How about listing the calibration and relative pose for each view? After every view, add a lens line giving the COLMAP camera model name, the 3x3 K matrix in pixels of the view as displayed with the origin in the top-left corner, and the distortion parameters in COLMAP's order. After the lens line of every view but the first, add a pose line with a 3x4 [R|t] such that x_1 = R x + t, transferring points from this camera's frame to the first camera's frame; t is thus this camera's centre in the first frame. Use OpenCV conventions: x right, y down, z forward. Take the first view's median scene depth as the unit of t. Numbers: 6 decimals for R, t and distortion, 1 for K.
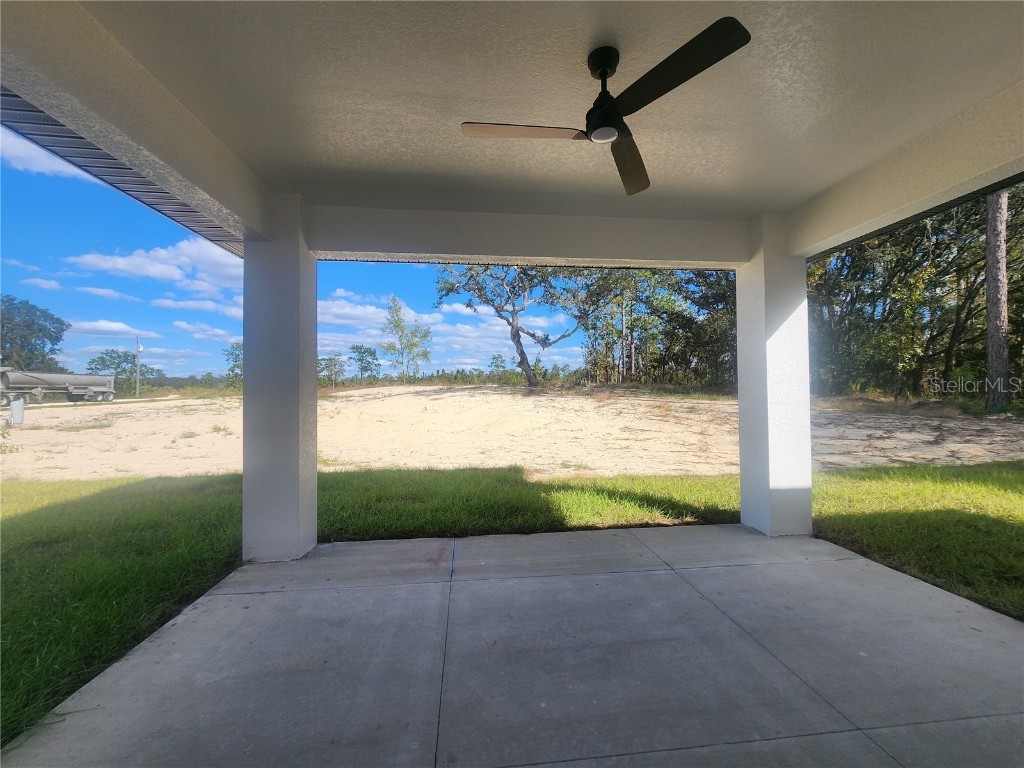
lens RADIAL K [[422.1, 0, 514.8], [0, 422.1, 382.6], [0, 0, 1]] dist [-0.000102, 0.000478]
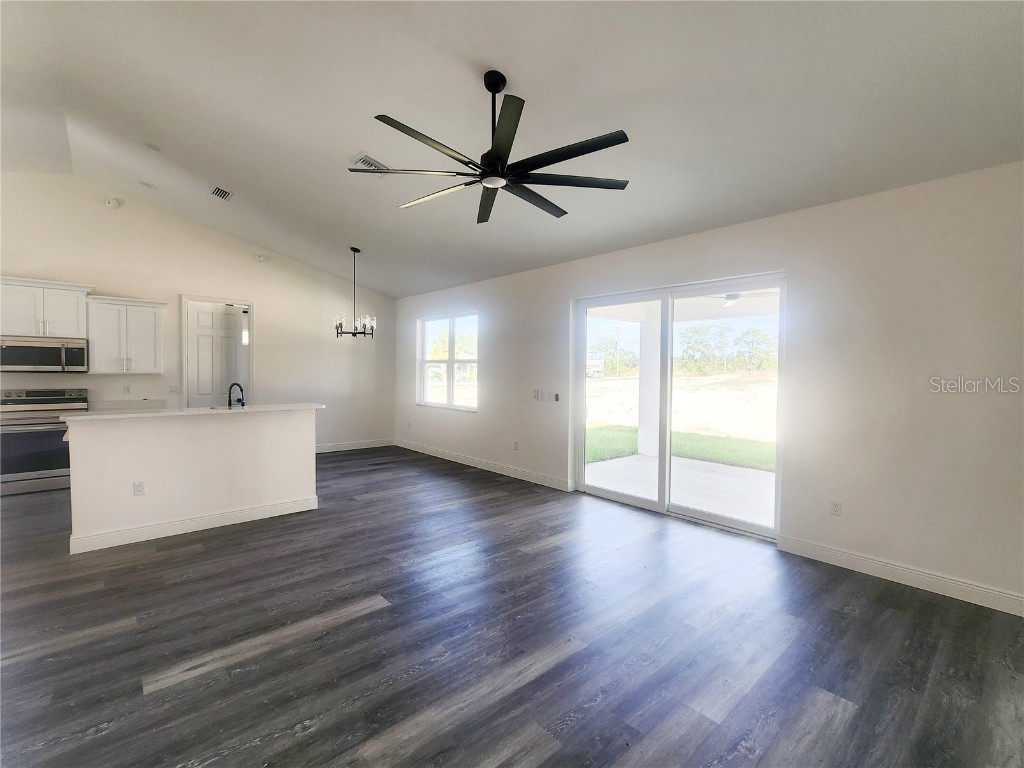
lens RADIAL K [[458.4, 0, 511.7], [0, 458.4, 382.6], [0, 0, 1]] dist [-0.009944, 0.005174]
pose [[0.574834, 0.039044, -0.817338, 0.086139], [-0.001979, 0.998924, 0.046327, -0.010152], [0.818268, -0.025012, 0.574293, -0.089561]]
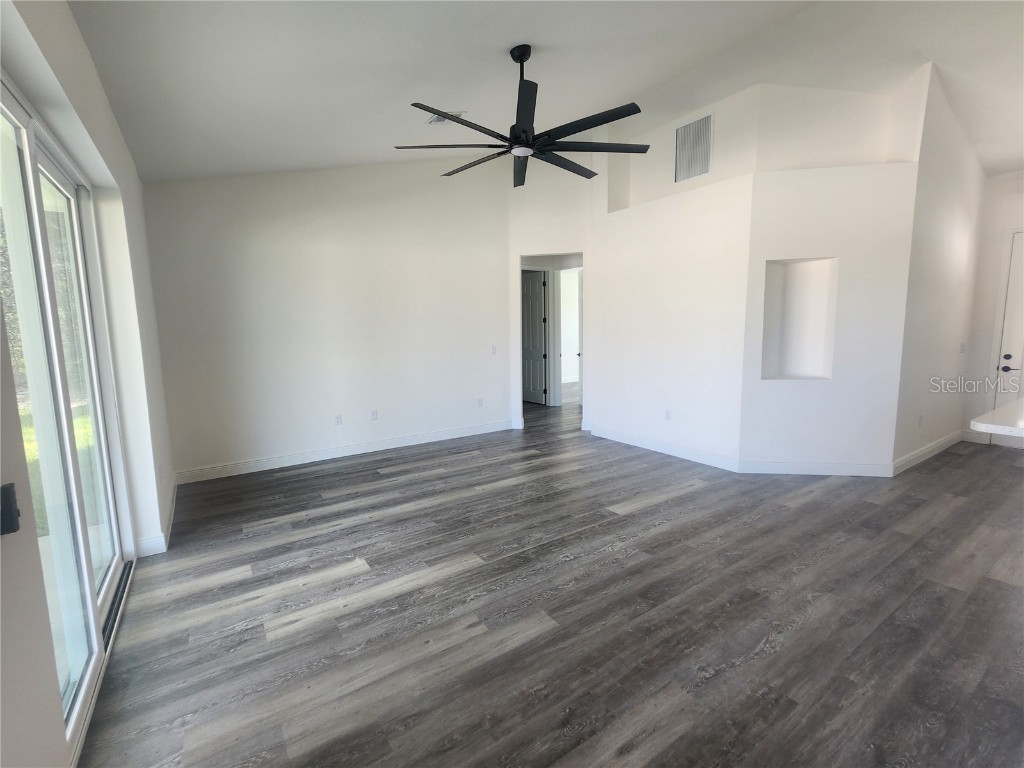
lens RADIAL K [[455.1, 0, 512.0], [0, 455.1, 384.0], [0, 0, 1]] dist [-0.009713, 0.004918]
pose [[-0.460317, -0.090909, 0.883087, -0.044118], [0.007614, 0.994302, 0.106327, -0.007003], [-0.887722, 0.055668, -0.457002, -0.012179]]
